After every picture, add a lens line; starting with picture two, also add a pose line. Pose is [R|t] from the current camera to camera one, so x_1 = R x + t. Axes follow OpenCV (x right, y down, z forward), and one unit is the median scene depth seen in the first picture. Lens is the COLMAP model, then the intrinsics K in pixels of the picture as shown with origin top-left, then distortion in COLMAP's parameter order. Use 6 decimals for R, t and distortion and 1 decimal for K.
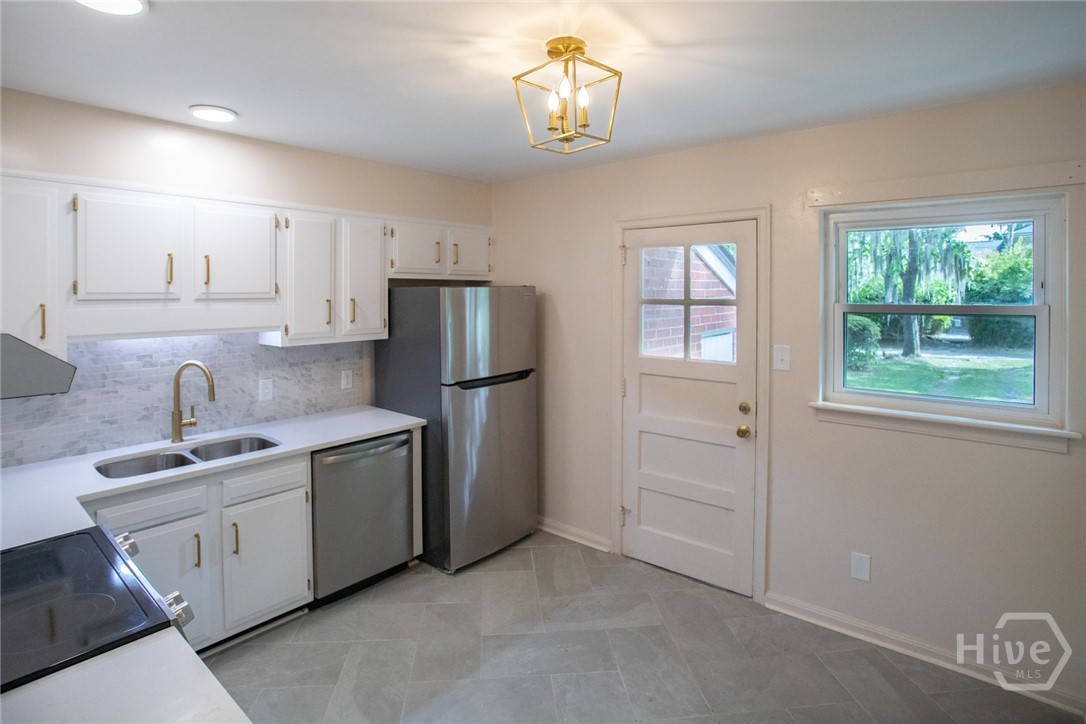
lens RADIAL K [[541.2, 0, 509.1], [0, 541.2, 293.3], [0, 0, 1]] dist [-0.041070, 0.009154]
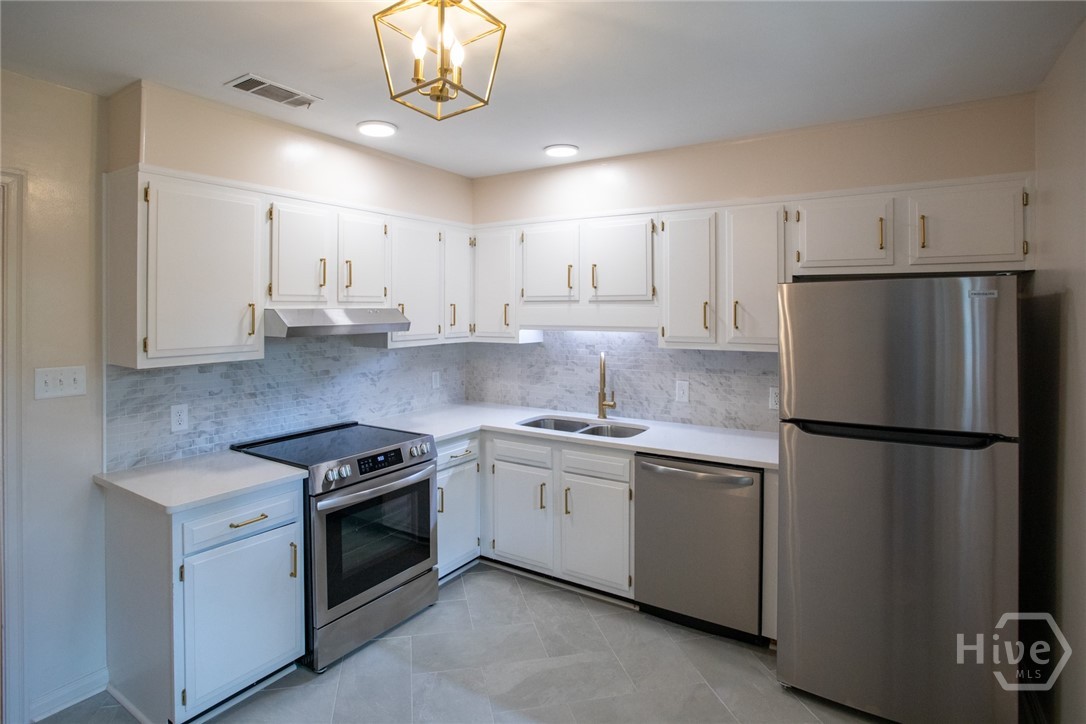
lens RADIAL K [[541.2, 0, 528.1], [0, 541.2, 306.8], [0, 0, 1]] dist [-0.041070, 0.009154]
pose [[0.203598, 0.002670, -0.979051, 0.533309], [-0.003934, 0.999990, 0.001909, 0.020238], [0.979047, 0.003463, 0.203606, 0.548394]]
